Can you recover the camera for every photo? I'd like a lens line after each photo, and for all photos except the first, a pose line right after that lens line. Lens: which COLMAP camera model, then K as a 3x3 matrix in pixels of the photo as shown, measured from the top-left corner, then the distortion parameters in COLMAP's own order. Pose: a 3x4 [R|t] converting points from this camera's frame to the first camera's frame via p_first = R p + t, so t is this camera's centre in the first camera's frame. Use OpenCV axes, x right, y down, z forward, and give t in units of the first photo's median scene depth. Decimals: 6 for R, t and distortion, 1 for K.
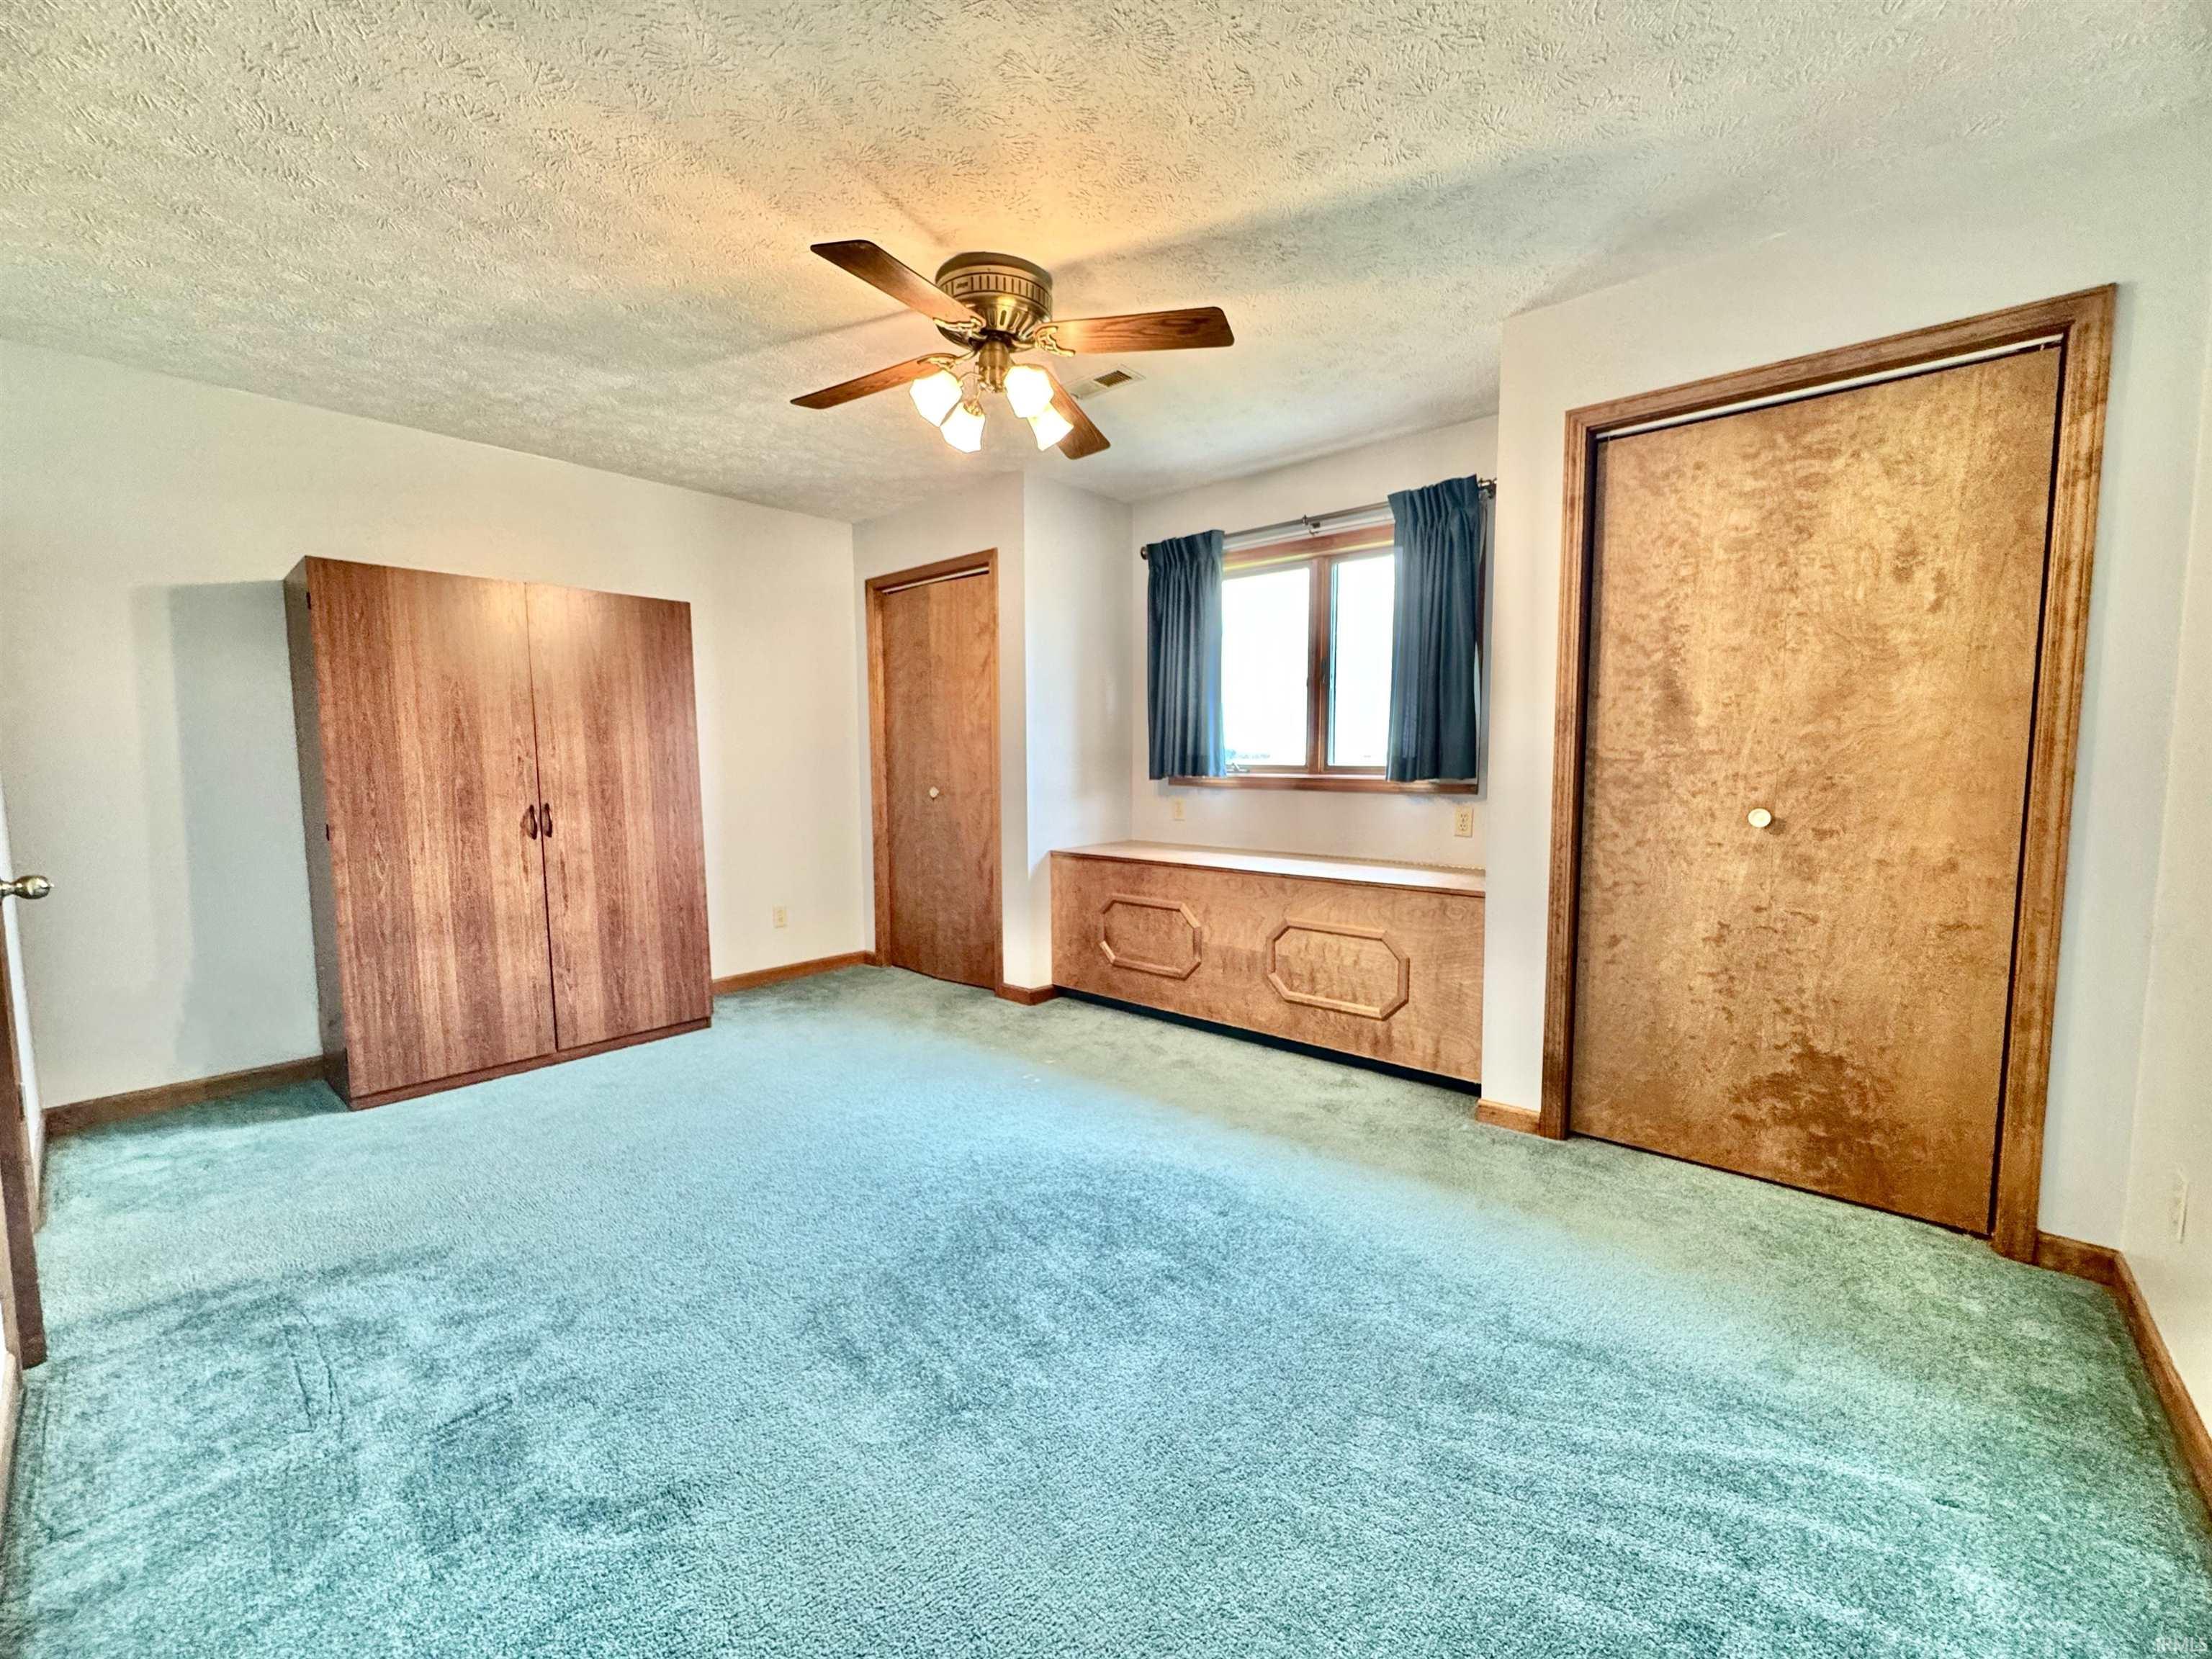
lens RADIAL K [[883.2, 0, 1115.0], [0, 883.2, 825.3], [0, 0, 1]] dist [-0.007480, 0.000904]
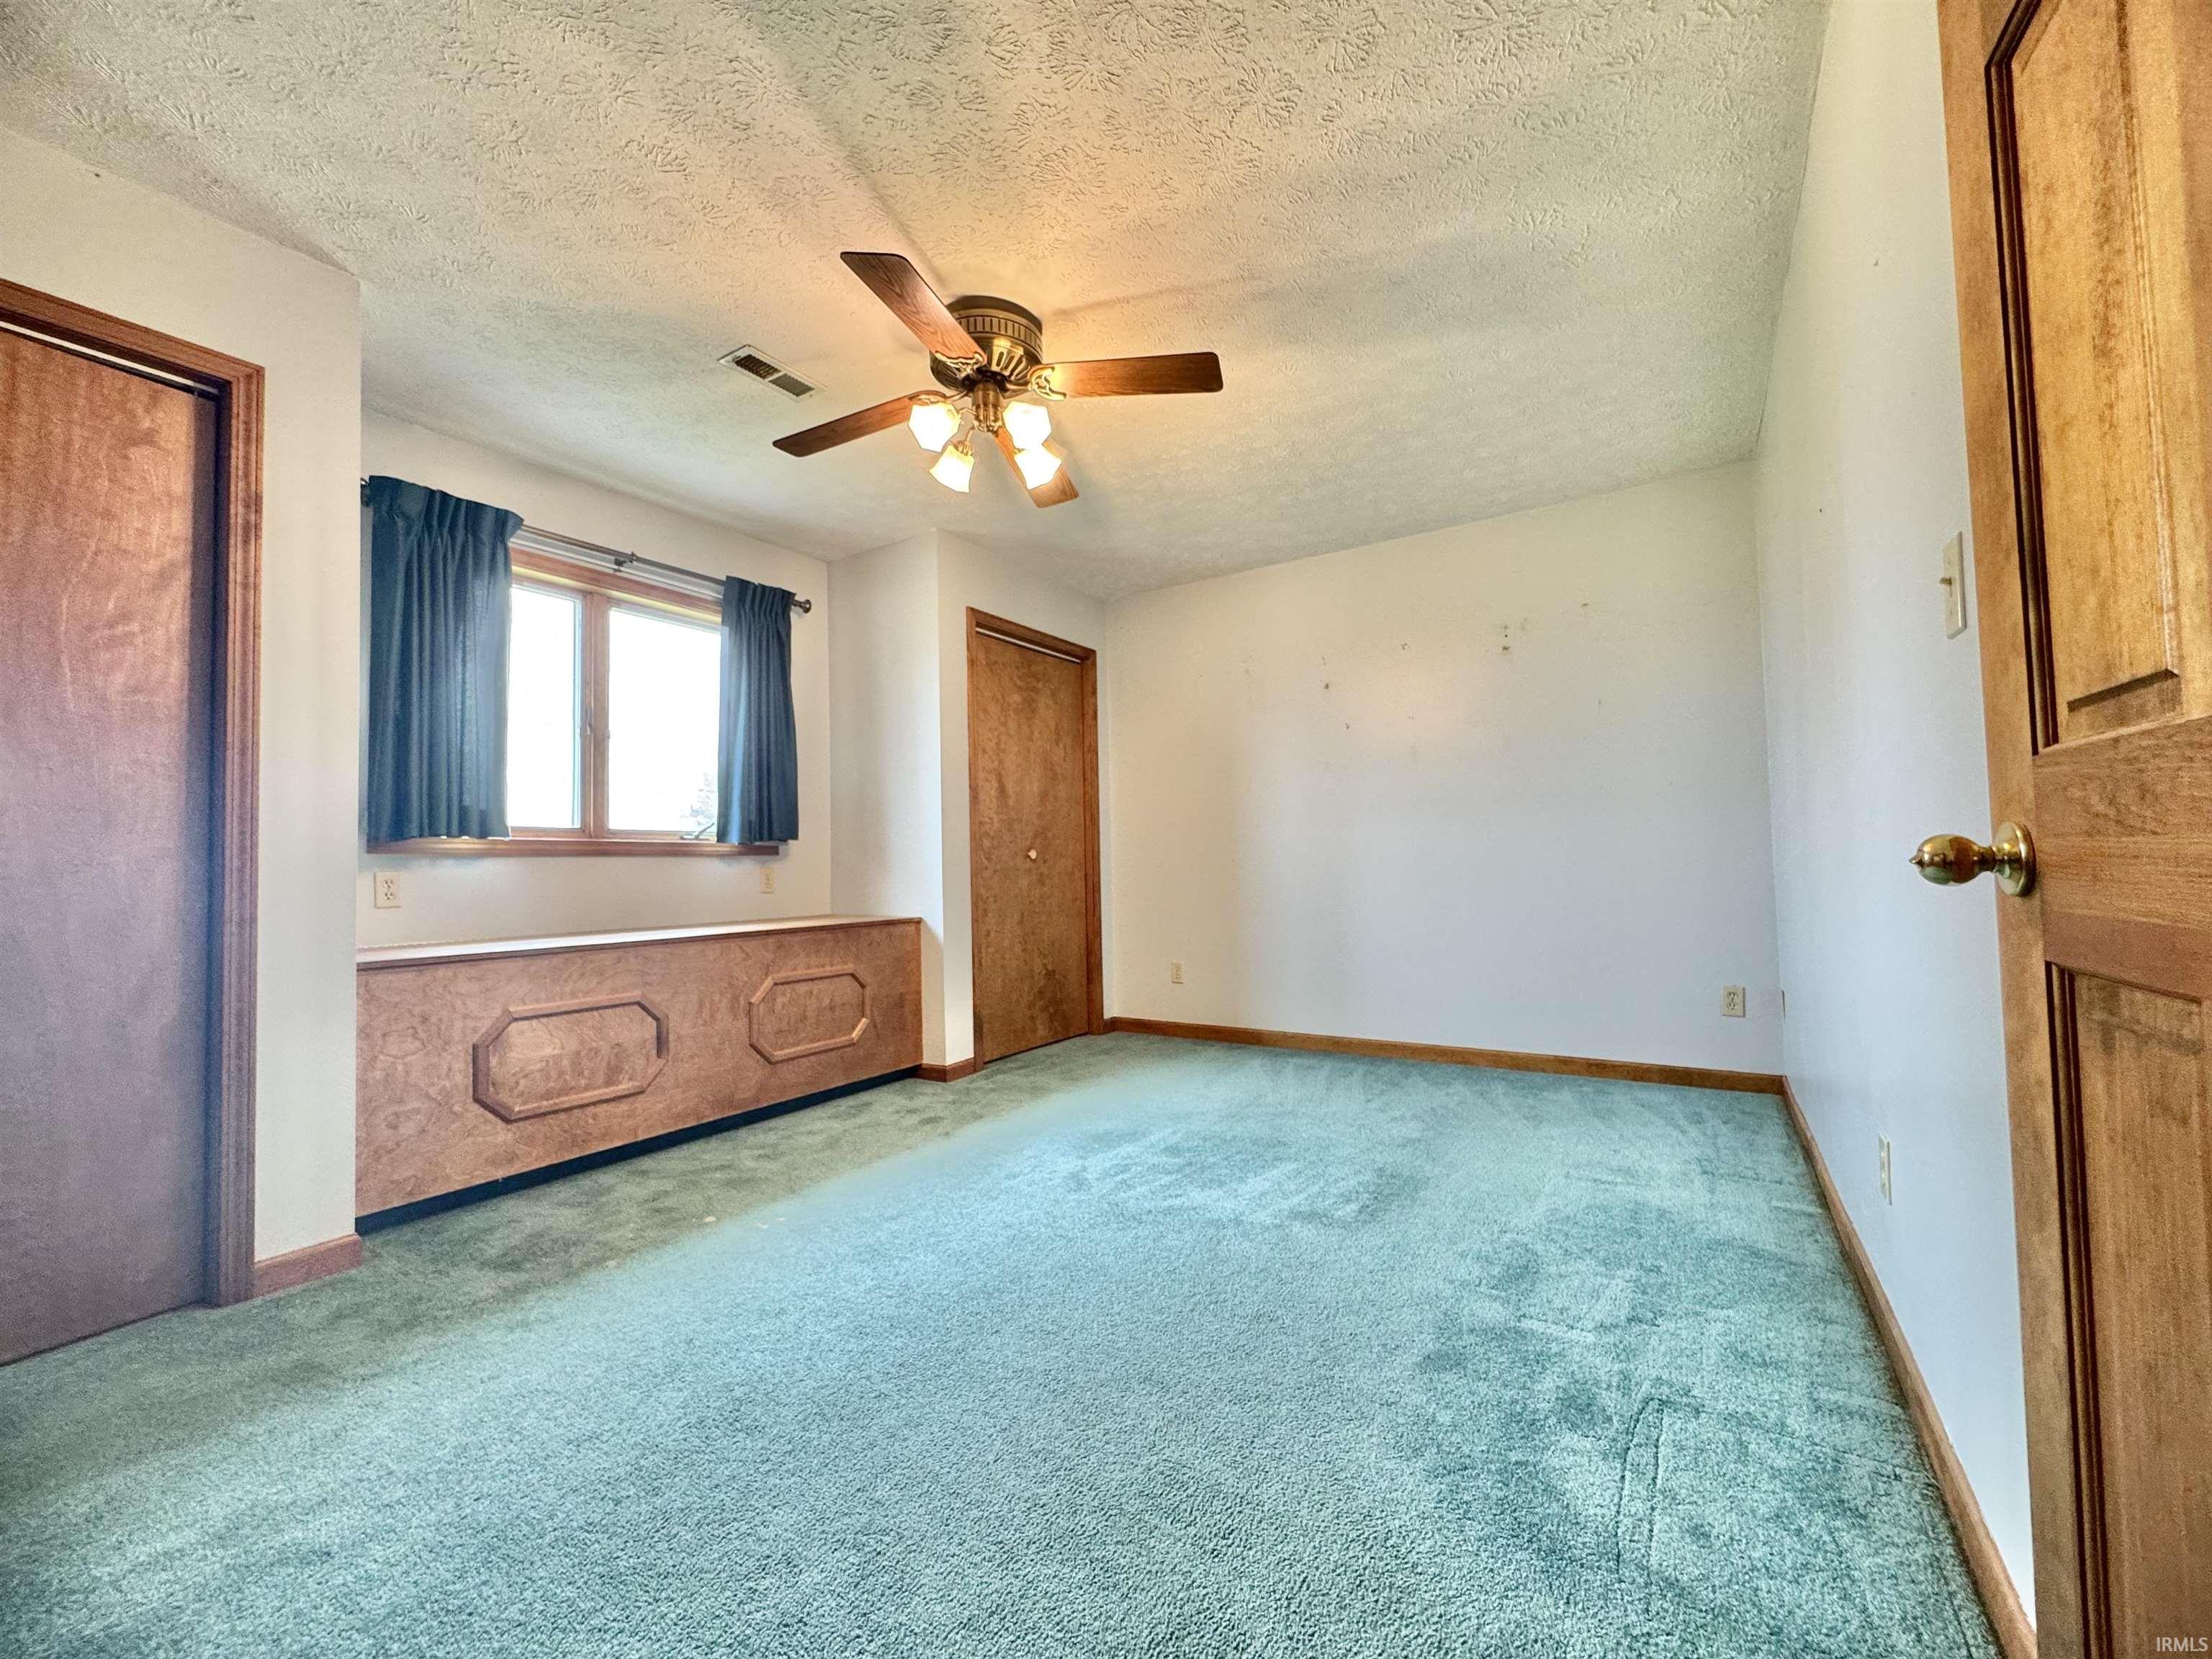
lens RADIAL K [[883.2, 0, 1112.4], [0, 883.2, 828.2], [0, 0, 1]] dist [-0.007480, 0.000904]
pose [[-0.119409, 0.032690, 0.992307, -0.824477], [0.090003, 0.995699, -0.021971, -0.004930], [-0.988757, 0.086687, -0.121838, 0.725601]]
